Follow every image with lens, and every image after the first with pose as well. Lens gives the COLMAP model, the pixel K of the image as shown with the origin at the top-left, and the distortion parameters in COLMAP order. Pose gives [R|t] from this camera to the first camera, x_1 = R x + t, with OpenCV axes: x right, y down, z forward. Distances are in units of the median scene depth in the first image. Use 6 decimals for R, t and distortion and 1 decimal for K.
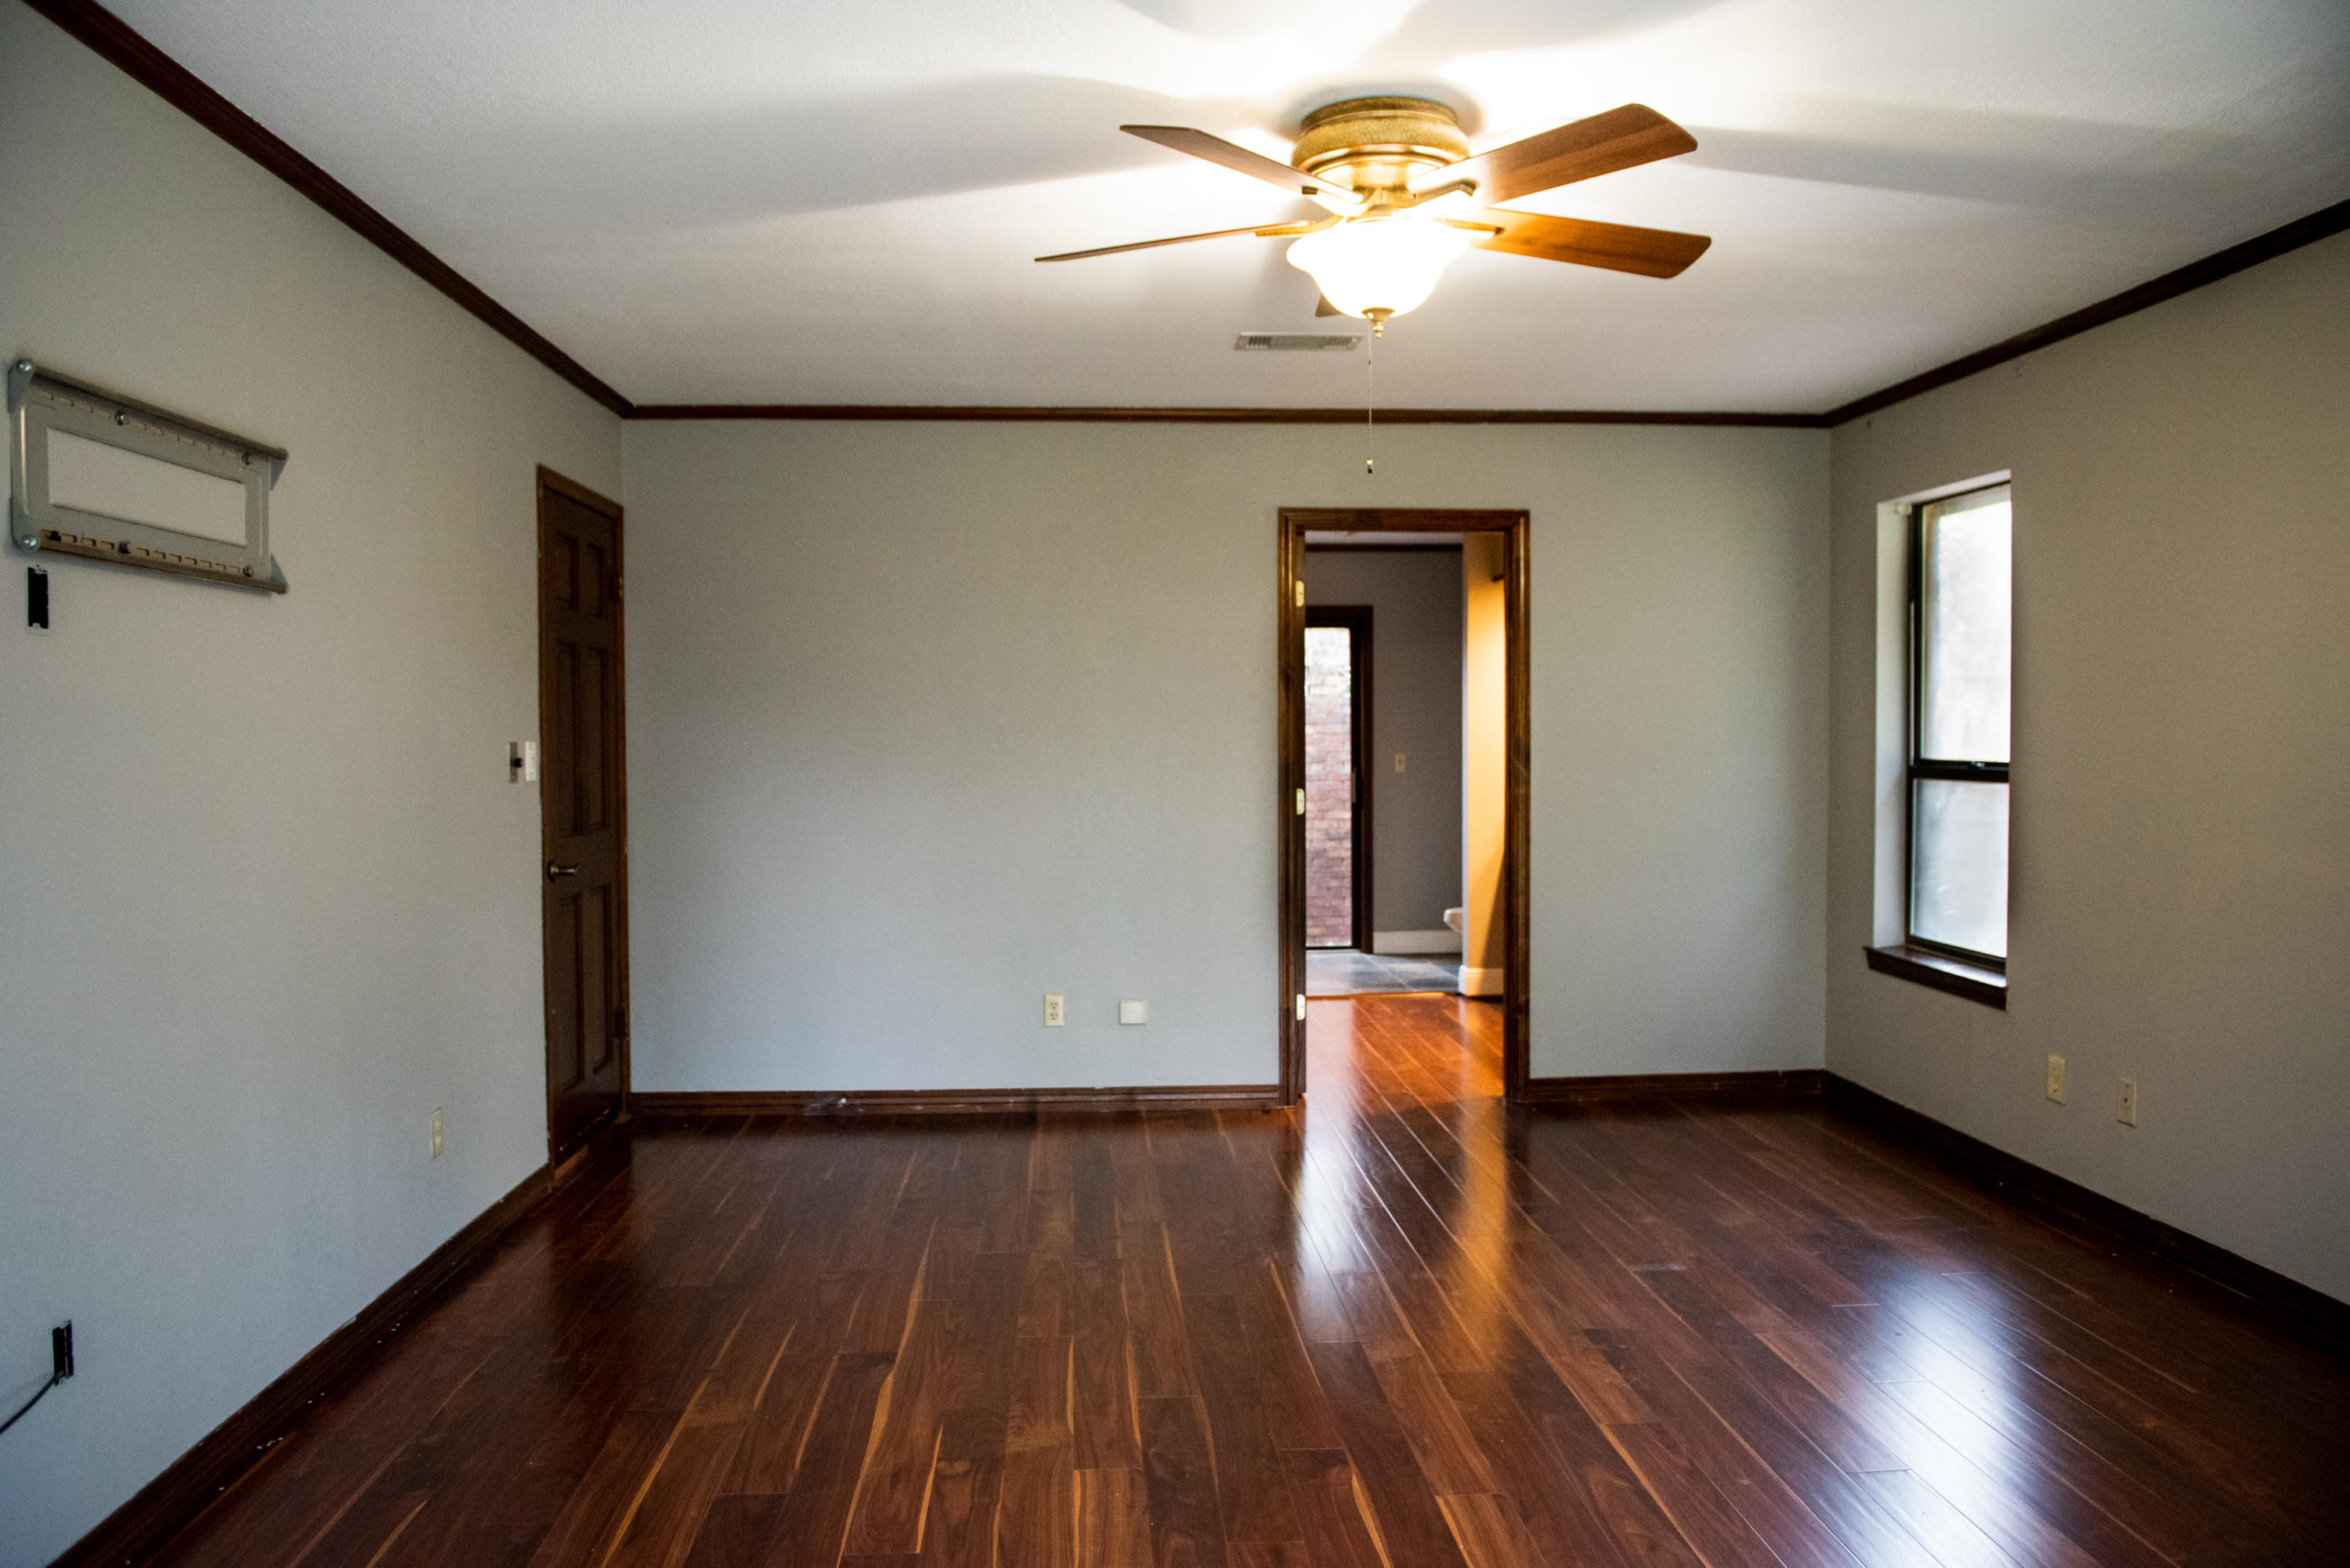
lens RADIAL K [[1594.8, 0, 1168.3], [0, 1594.8, 786.3], [0, 0, 1]] dist [-0.046347, -0.004850]
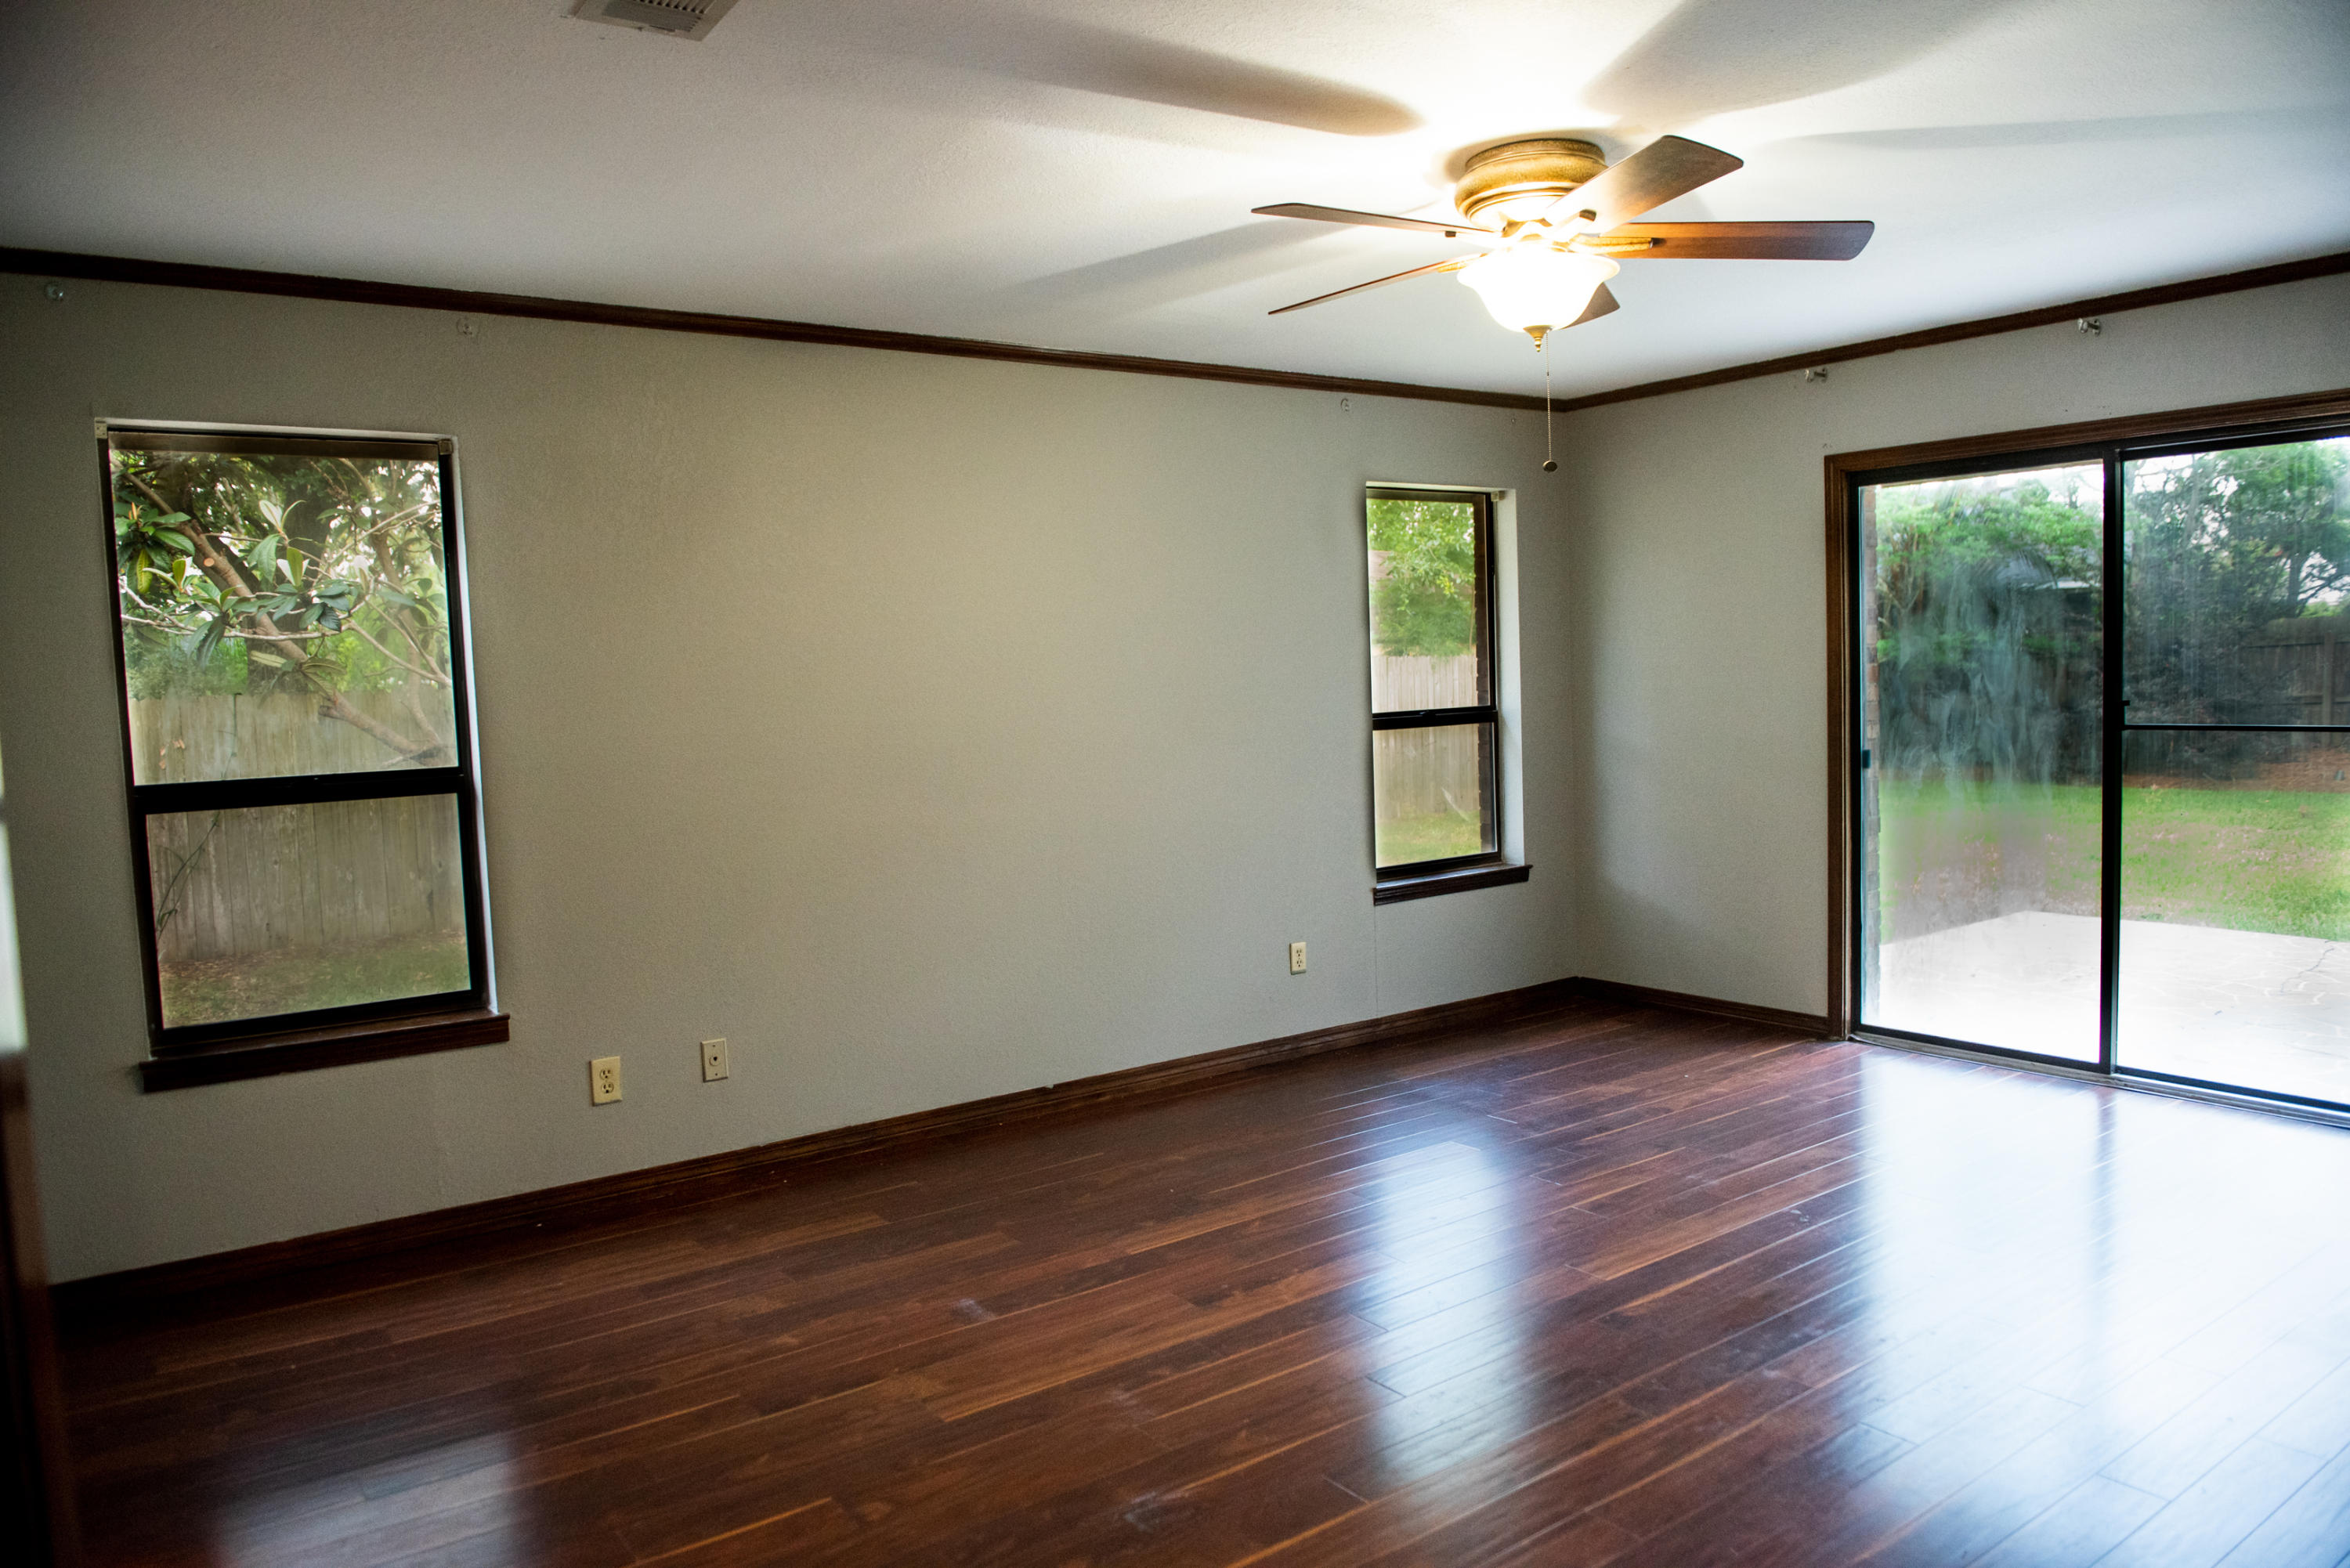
lens RADIAL K [[1594.8, 0, 1168.3], [0, 1594.8, 786.3], [0, 0, 1]] dist [-0.046347, -0.004850]
pose [[-0.526965, -0.040846, 0.848905, -0.513282], [0.062762, 0.994247, 0.086799, -0.068770], [-0.847567, 0.099019, -0.521369, 1.347714]]
